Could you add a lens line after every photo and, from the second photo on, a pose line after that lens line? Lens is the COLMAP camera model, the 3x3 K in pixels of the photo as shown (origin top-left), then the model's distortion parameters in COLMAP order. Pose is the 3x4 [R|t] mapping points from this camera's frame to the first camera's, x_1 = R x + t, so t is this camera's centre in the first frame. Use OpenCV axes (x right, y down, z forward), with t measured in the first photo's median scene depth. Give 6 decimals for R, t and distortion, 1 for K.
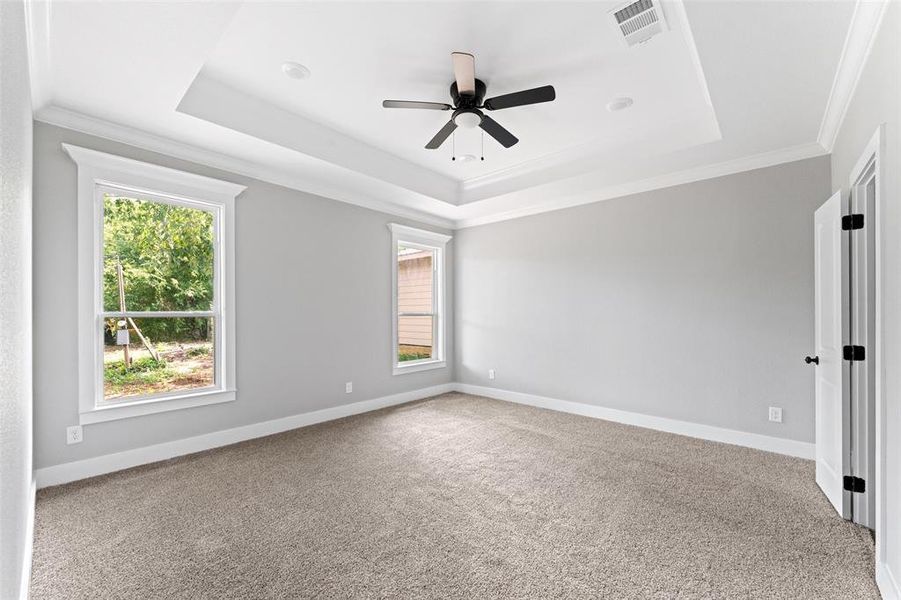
lens RADIAL K [[361.8, 0, 446.5], [0, 361.8, 303.6], [0, 0, 1]] dist [-0.000090, -0.000004]
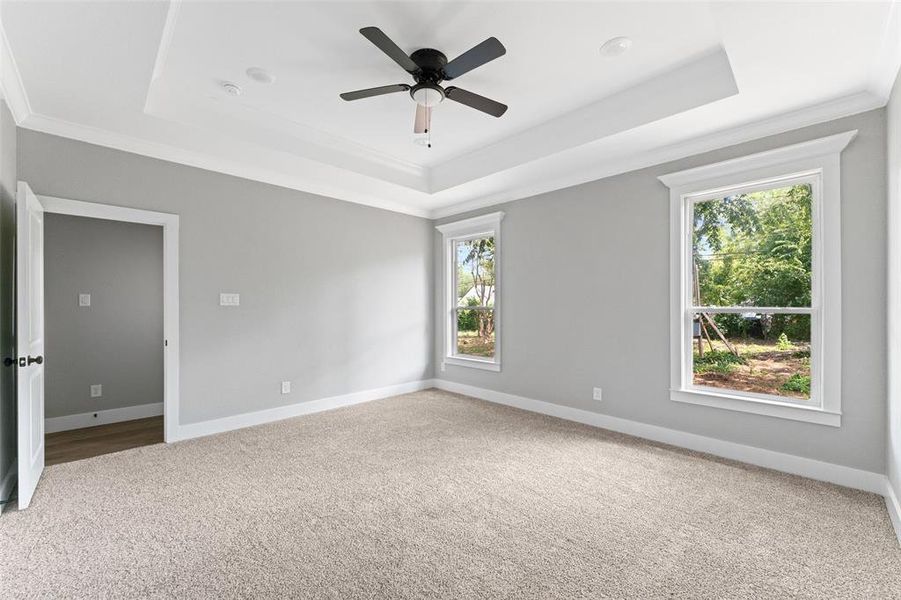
lens RADIAL K [[361.8, 0, 446.5], [0, 361.8, 303.6], [0, 0, 1]] dist [-0.000090, -0.000004]
pose [[-0.060178, -0.011216, -0.998125, 0.569843], [0.023756, 0.999638, -0.012665, 0.018530], [0.997905, -0.024473, -0.059890, 0.647279]]
